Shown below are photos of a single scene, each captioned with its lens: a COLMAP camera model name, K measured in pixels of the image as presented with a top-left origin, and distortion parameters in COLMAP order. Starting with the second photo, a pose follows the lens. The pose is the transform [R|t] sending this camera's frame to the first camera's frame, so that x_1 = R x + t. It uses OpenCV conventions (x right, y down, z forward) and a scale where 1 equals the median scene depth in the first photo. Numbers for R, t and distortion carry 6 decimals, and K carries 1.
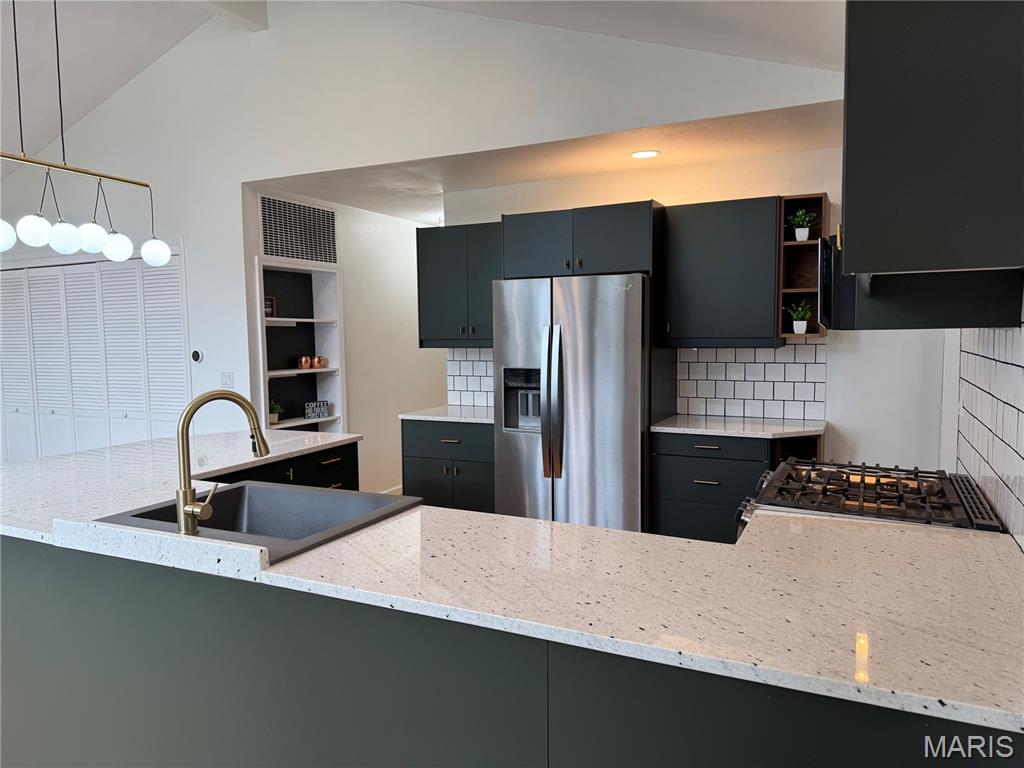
lens RADIAL K [[714.7, 0, 512.0], [0, 714.7, 382.7], [0, 0, 1]] dist [0.068195, -0.079484]
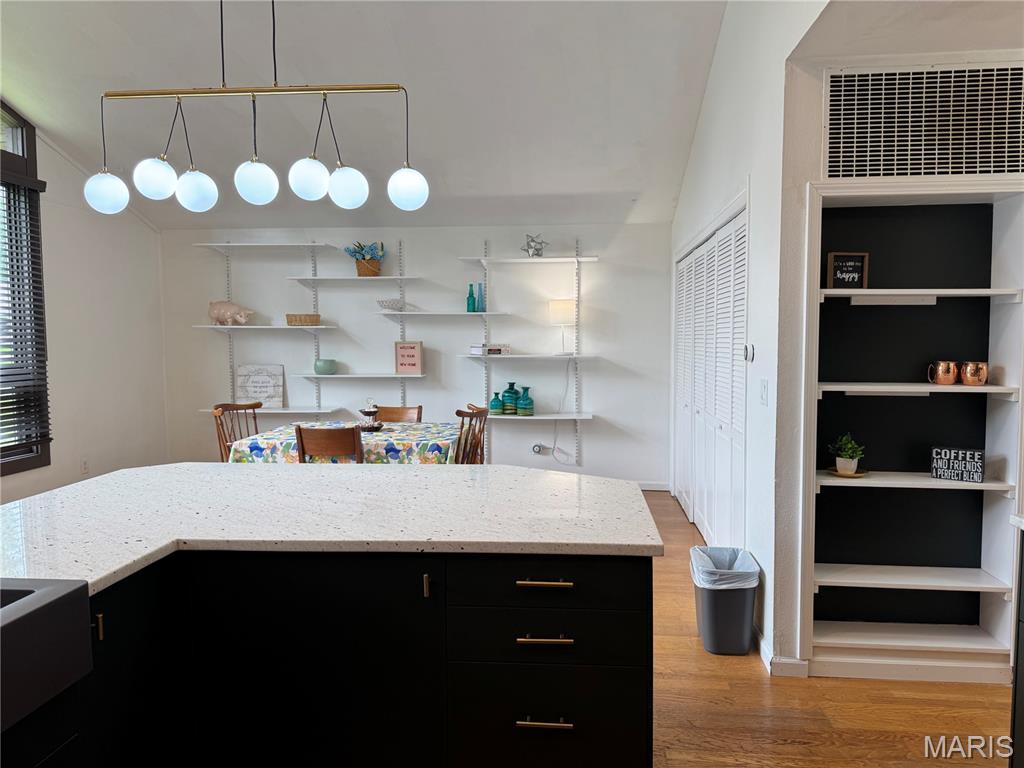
lens RADIAL K [[714.7, 0, 515.1], [0, 714.7, 380.9], [0, 0, 1]] dist [0.068195, -0.079484]
pose [[0.349272, 0.070630, -0.934356, 0.134339], [-0.070975, 0.996285, 0.048780, -0.033512], [0.934330, 0.049278, 0.352987, 0.676990]]
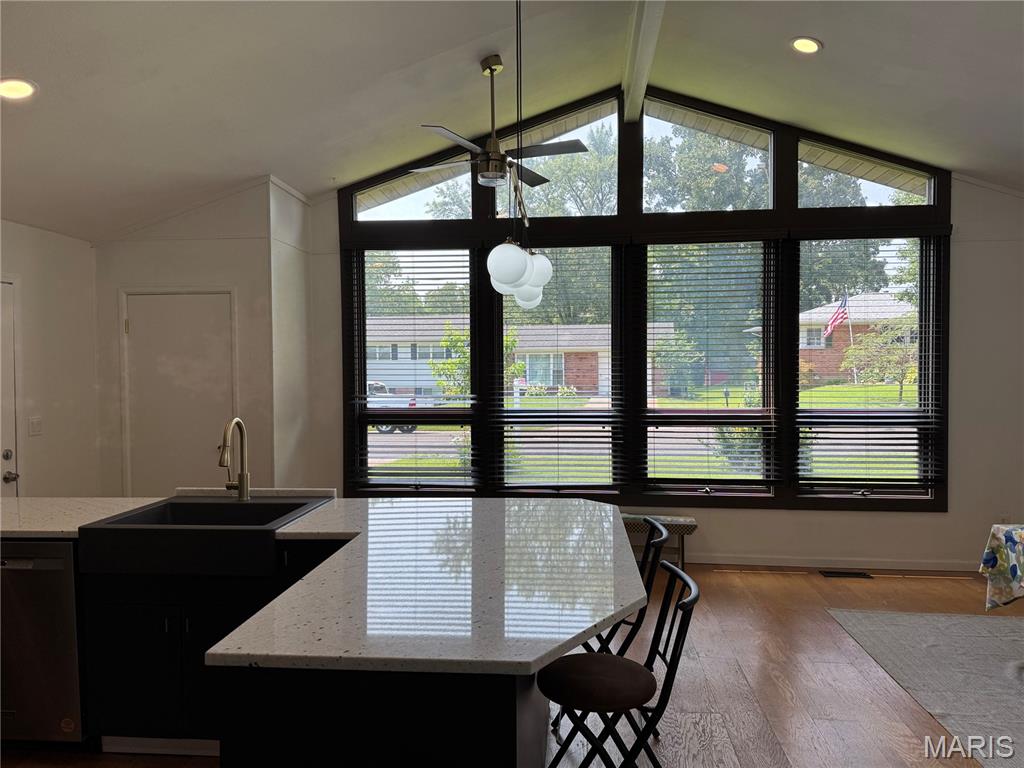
lens RADIAL K [[714.7, 0, 504.6], [0, 714.7, 385.4], [0, 0, 1]] dist [0.068195, -0.079484]
pose [[-0.939085, 0.028108, -0.342533, -0.206233], [-0.007045, 0.994866, 0.100951, -0.103855], [0.343612, 0.097215, -0.934066, 1.258589]]
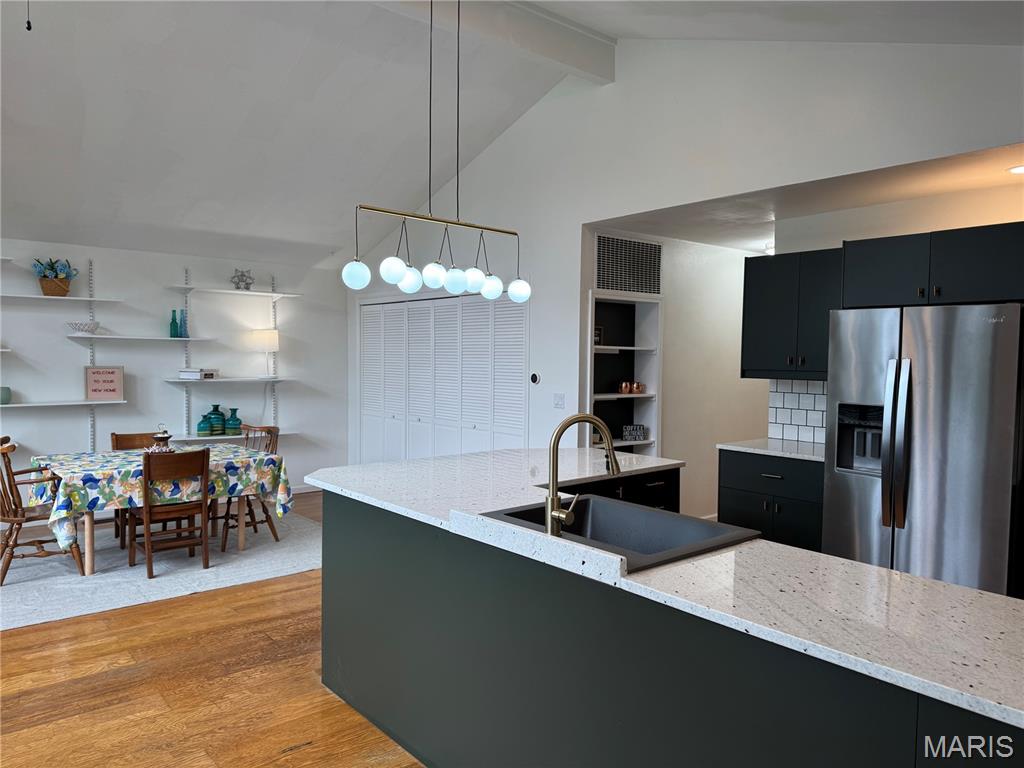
lens RADIAL K [[714.7, 0, 509.2], [0, 714.7, 387.0], [0, 0, 1]] dist [0.068195, -0.079484]
pose [[0.915457, 0.042067, -0.400212, -0.028918], [-0.052942, 0.998467, -0.016151, -0.003925], [0.398919, 0.035974, 0.916280, -0.045686]]
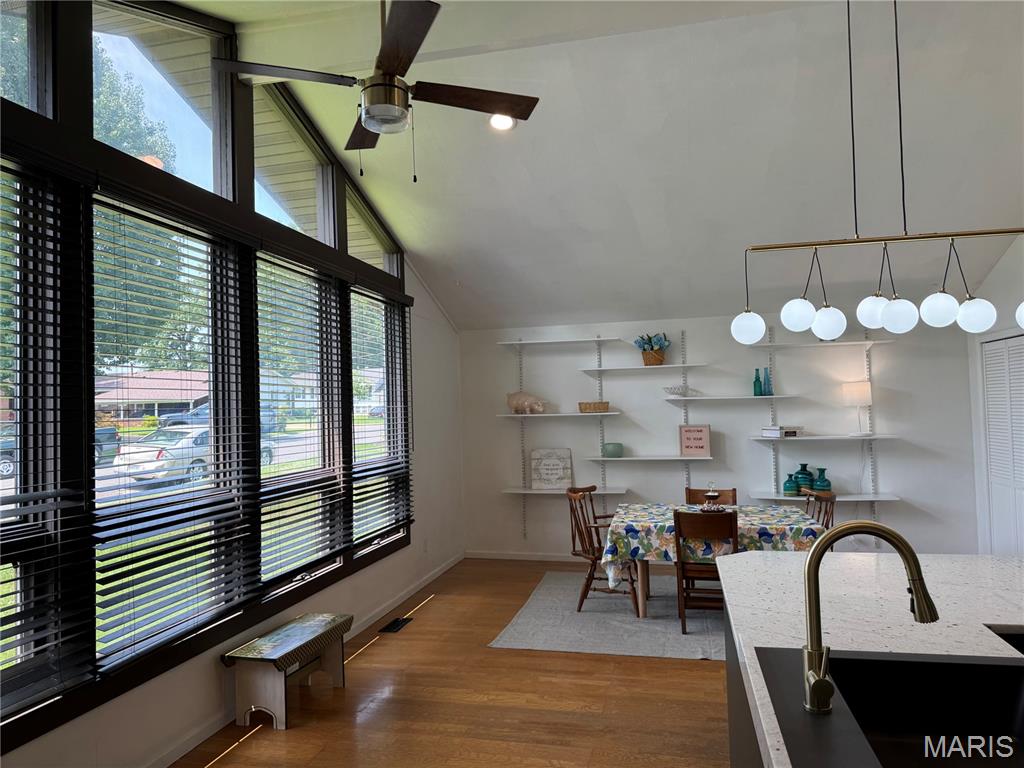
lens RADIAL K [[714.7, 0, 505.9], [0, 714.7, 381.7], [0, 0, 1]] dist [0.068195, -0.079484]
pose [[0.216071, -0.028680, -0.975956, 0.102946], [-0.048135, 0.998040, -0.039986, -0.039684], [0.975190, 0.055617, 0.214267, 0.225243]]
